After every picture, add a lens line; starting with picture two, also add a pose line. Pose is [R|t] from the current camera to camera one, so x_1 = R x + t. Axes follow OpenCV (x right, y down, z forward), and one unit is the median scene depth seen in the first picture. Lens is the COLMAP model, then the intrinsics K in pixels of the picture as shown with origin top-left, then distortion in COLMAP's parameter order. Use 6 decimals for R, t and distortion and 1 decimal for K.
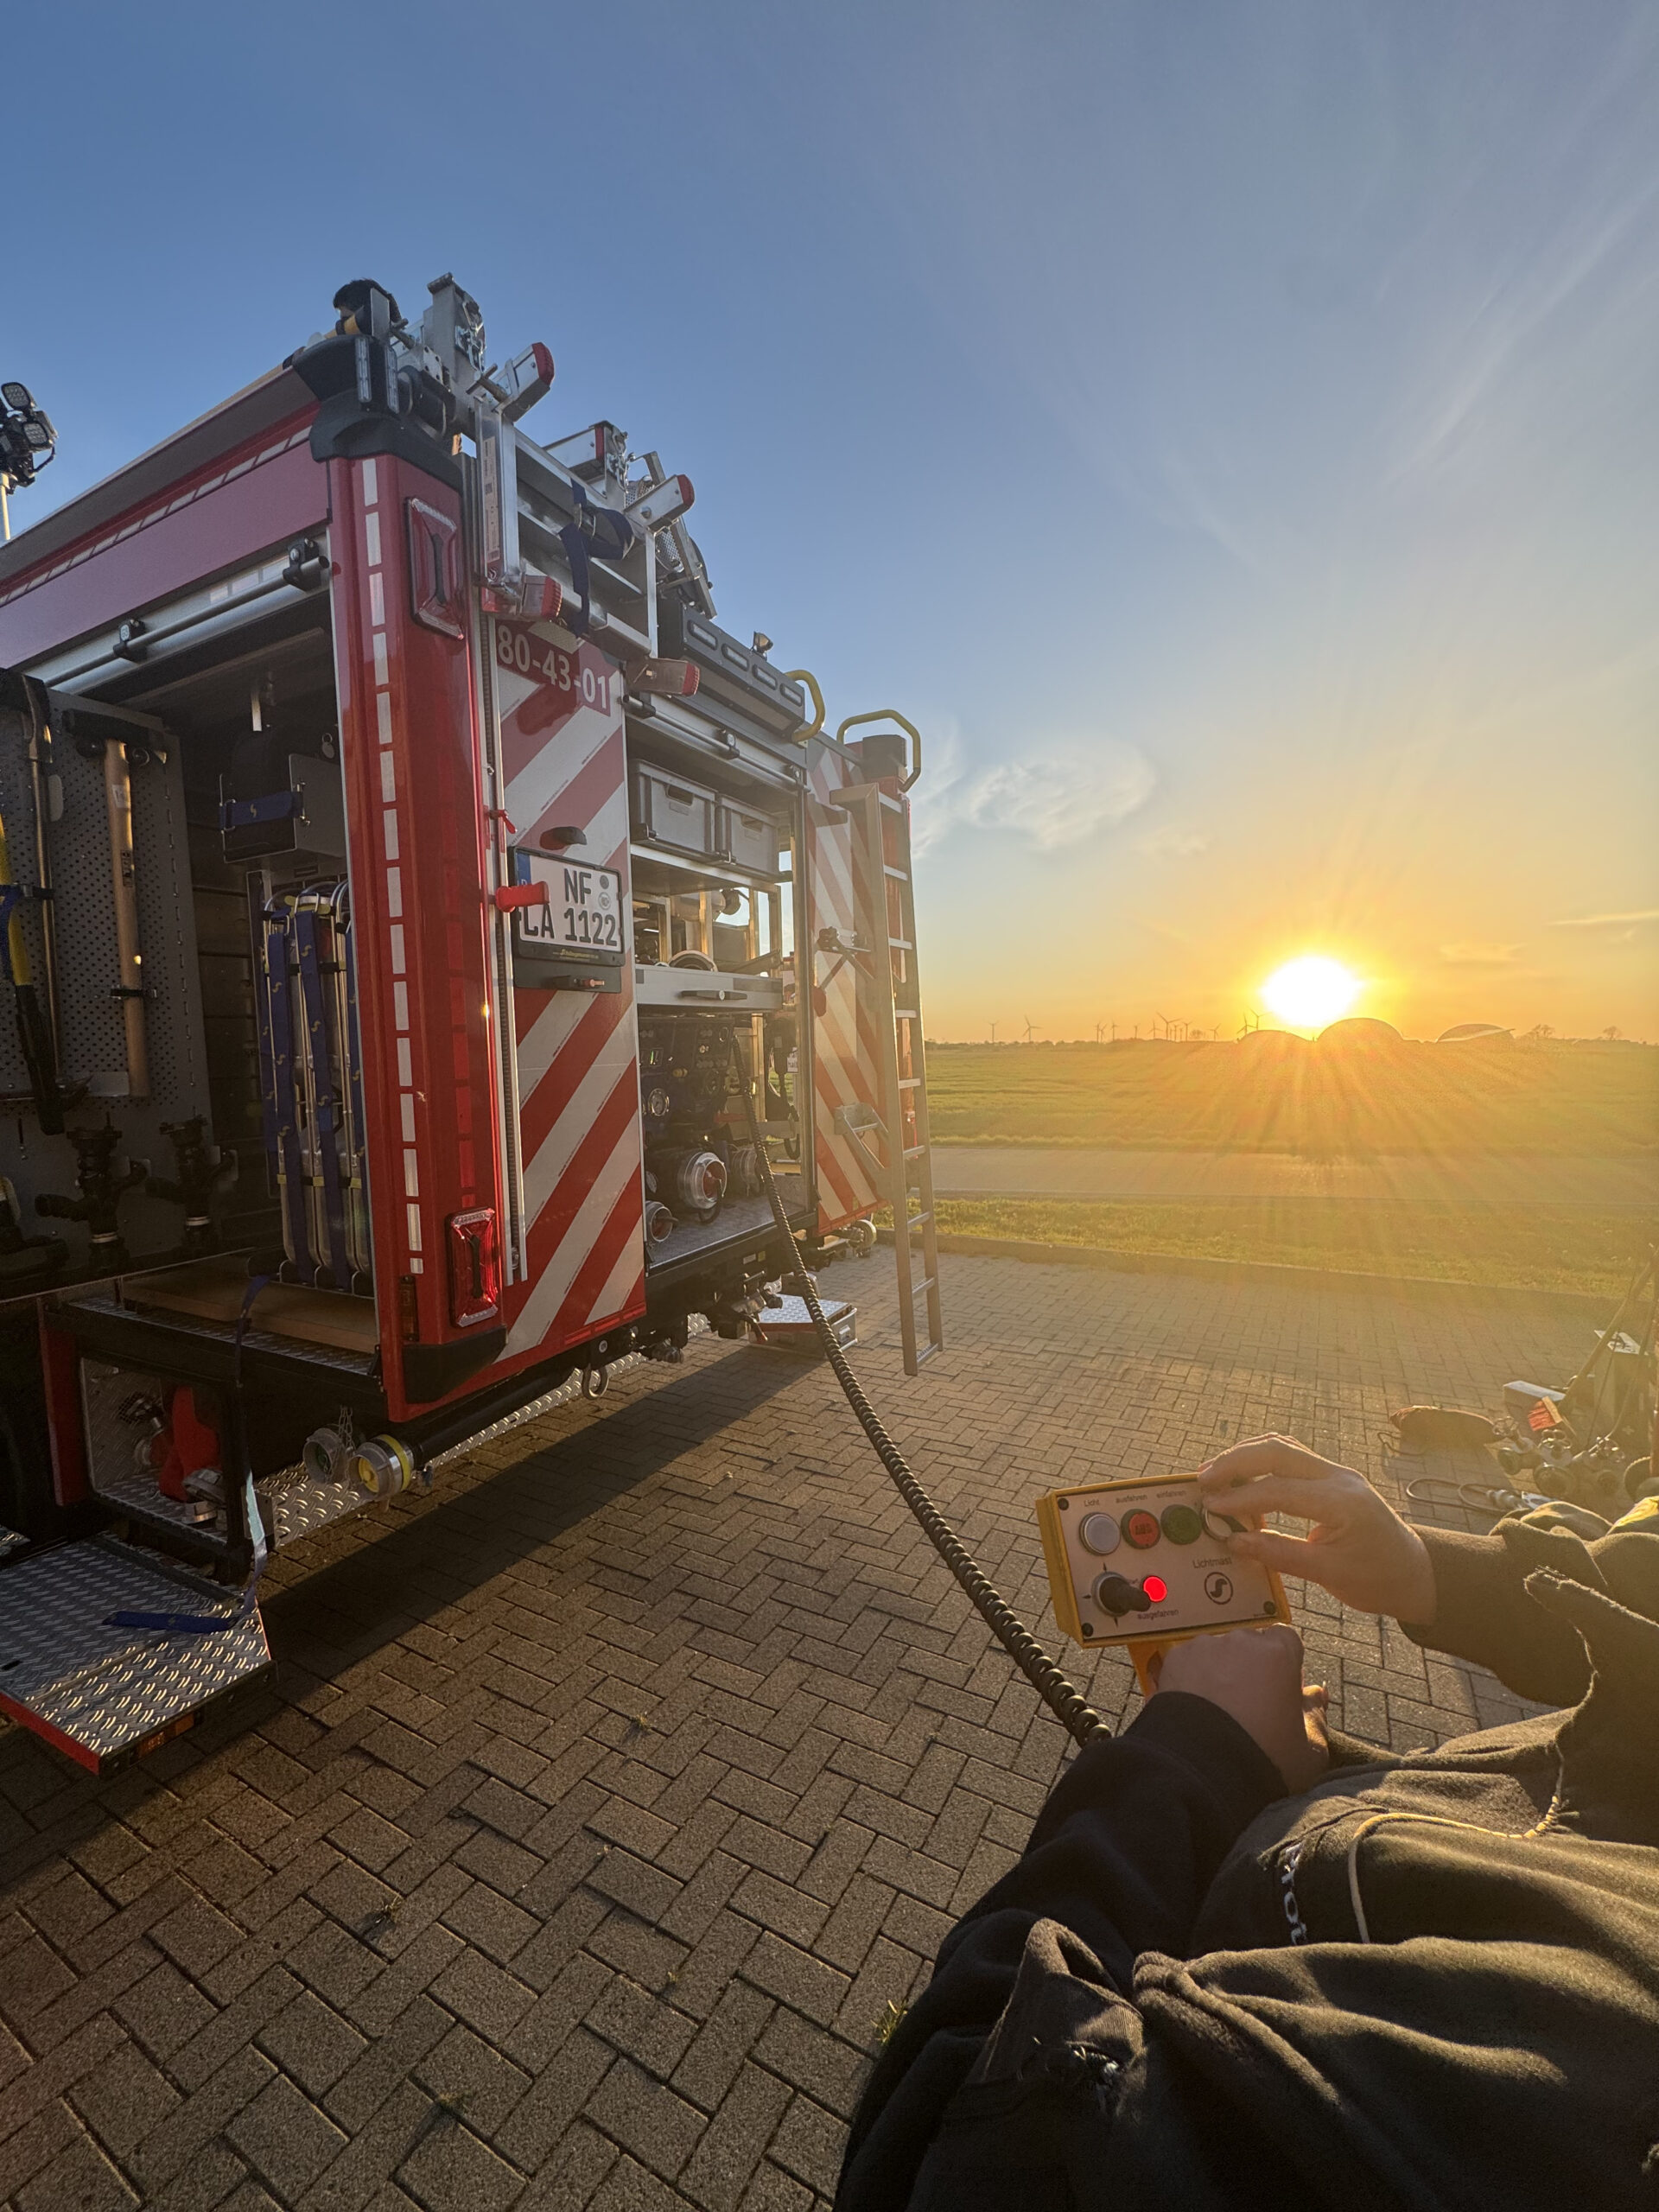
lens RADIAL K [[878.8, 0, 818.4], [0, 878.8, 1109.1], [0, 0, 1]] dist [0.005624, 0.000029]
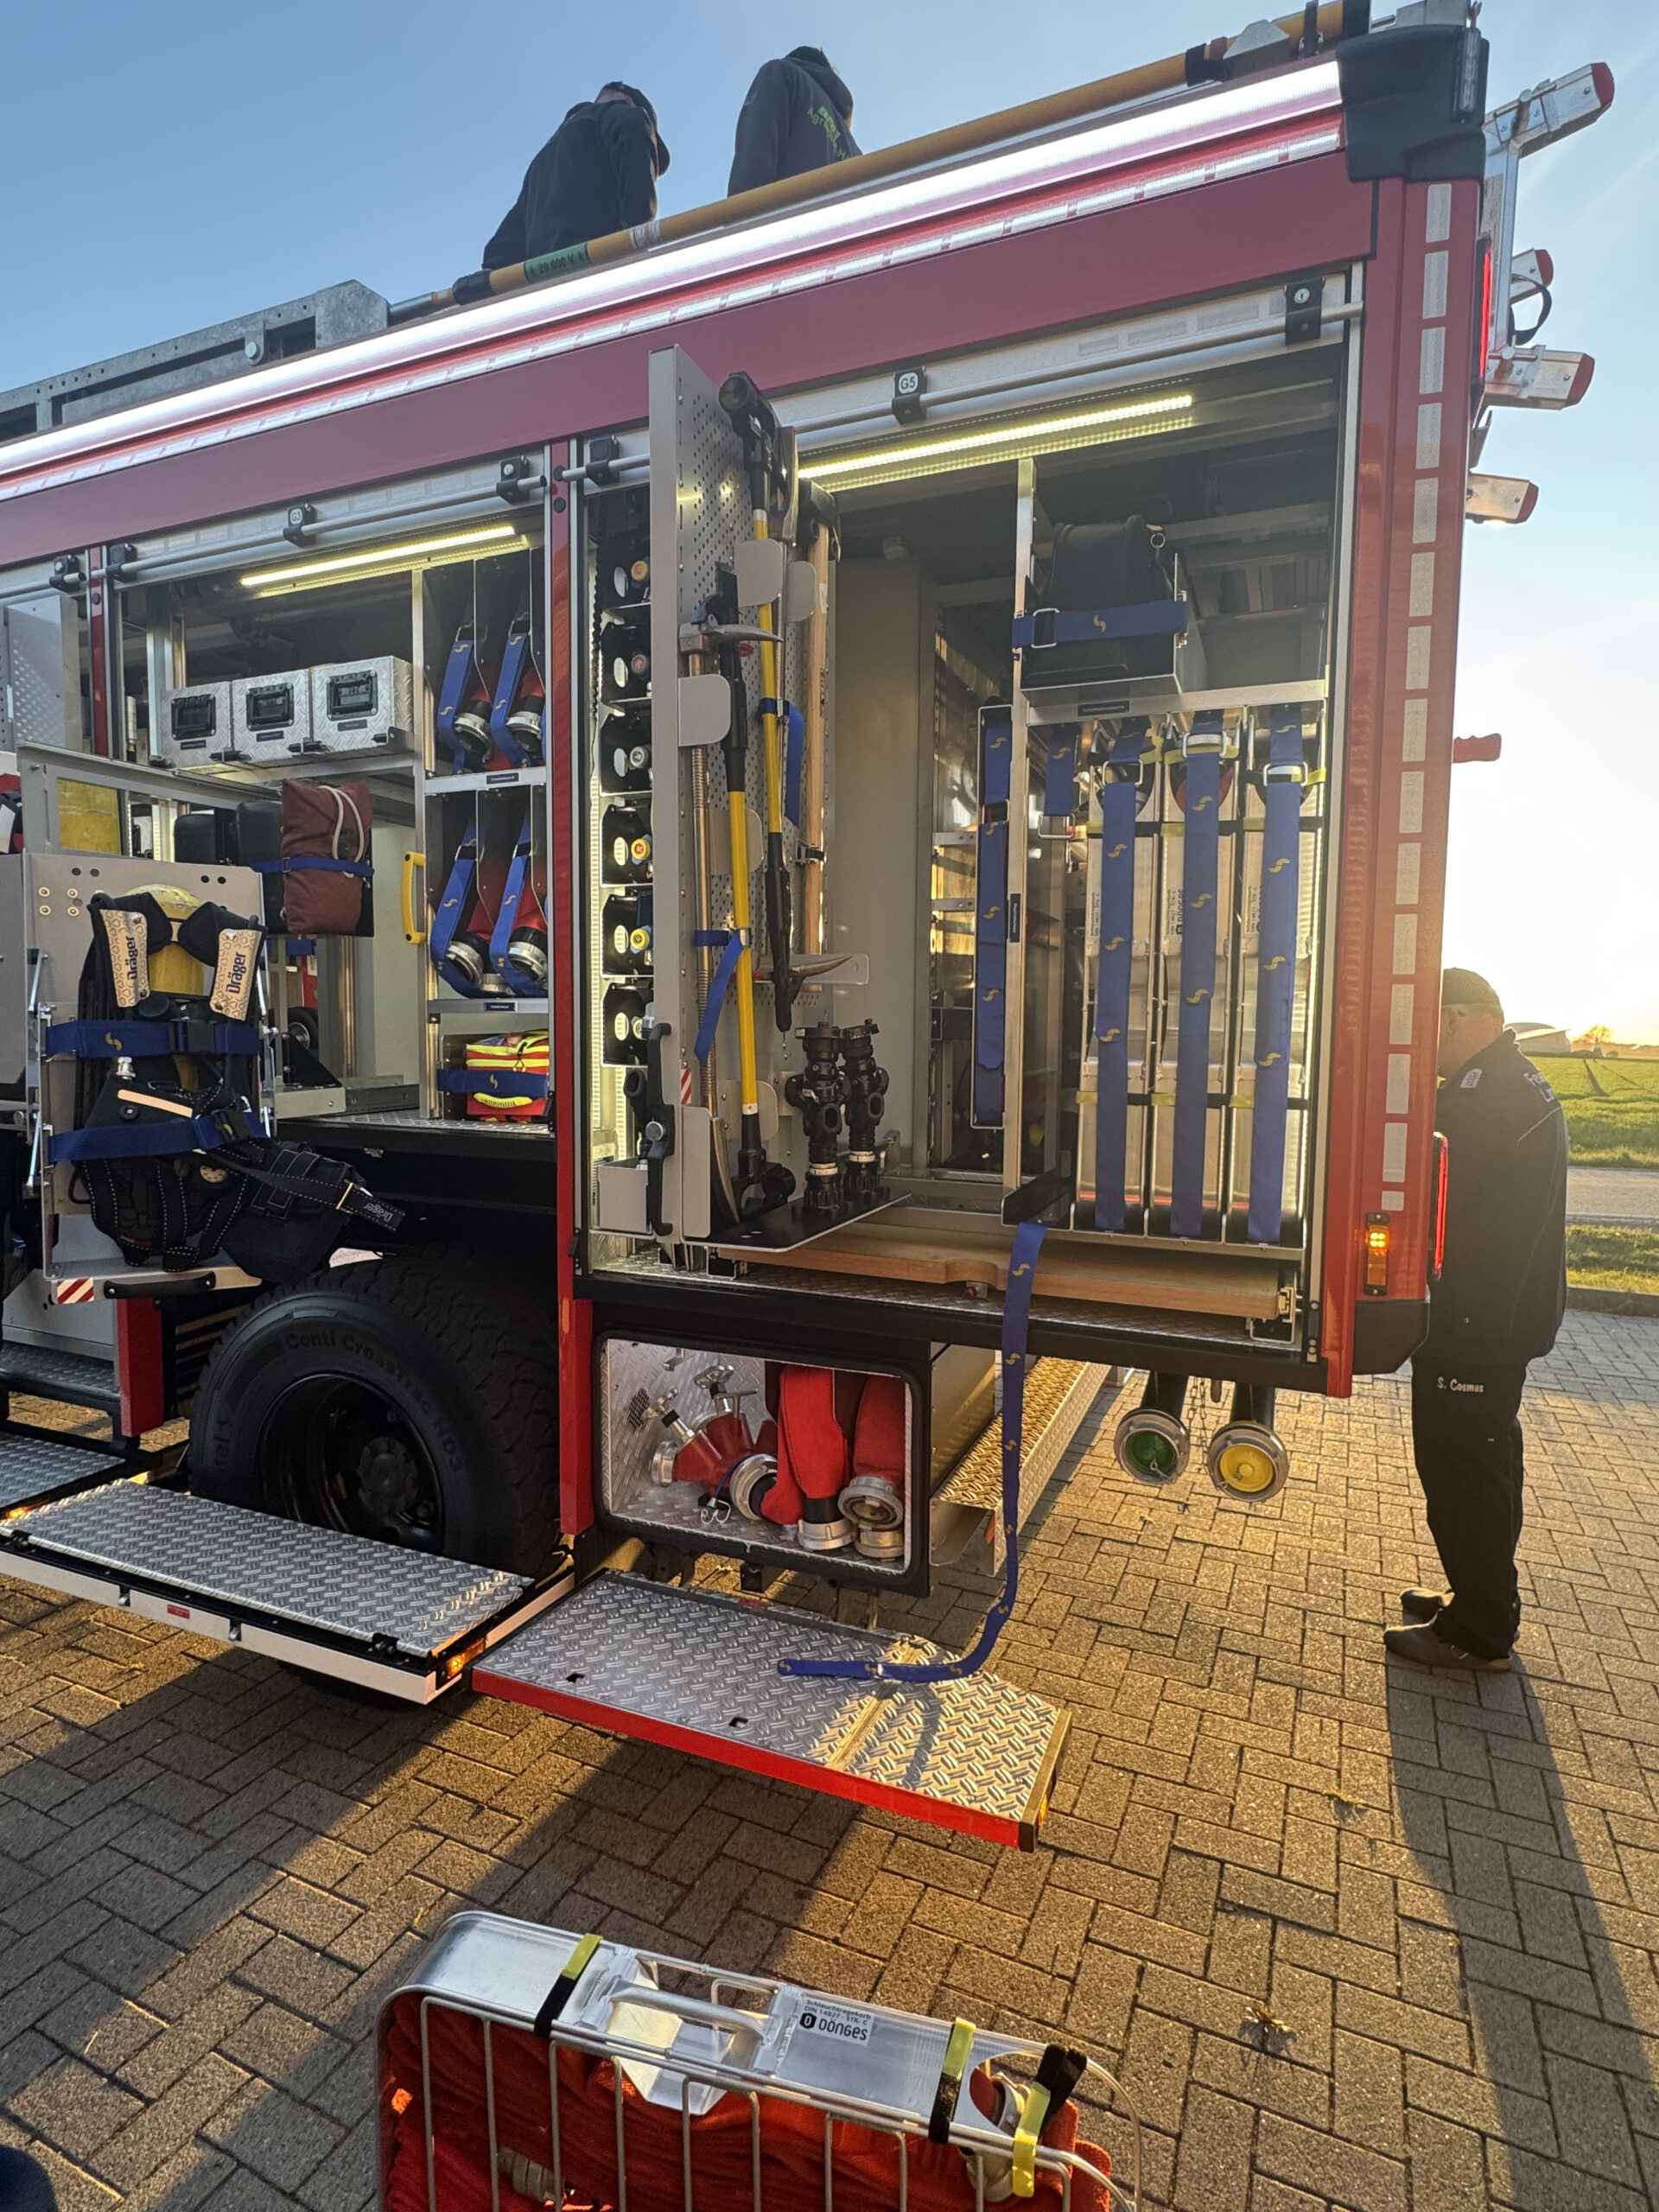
lens RADIAL K [[1126.3, 0, 829.0], [0, 1126.3, 1103.2], [0, 0, 1]] dist [0.014523, -0.003135]
pose [[0.994491, 0.030037, 0.100421, -0.965925], [-0.030063, 0.999547, -0.001256, 0.095847], [-0.100414, -0.001770, 0.994944, 0.025091]]
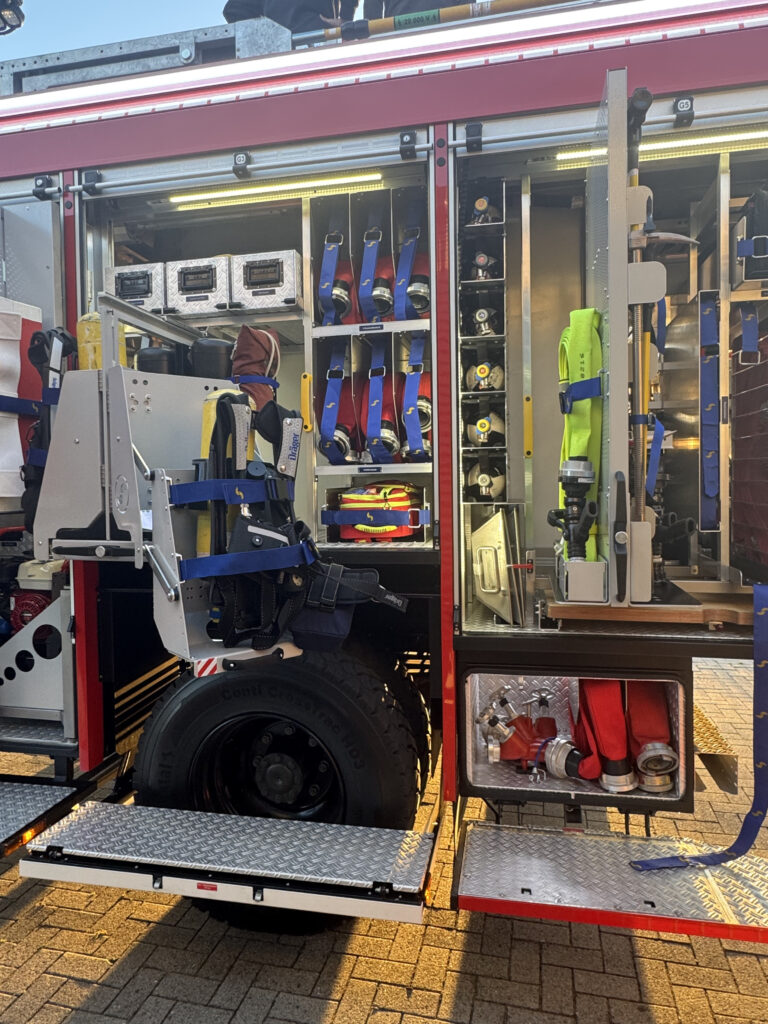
lens RADIAL K [[636.1, 0, 385.3], [0, 636.1, 512.8], [0, 0, 1]] dist [0.003641, 0.003794]
pose [[0.954242, 0.005337, 0.298987, -1.623232], [0.009559, 0.998785, -0.048335, 0.135049], [-0.298882, 0.048981, 0.953032, 0.275933]]
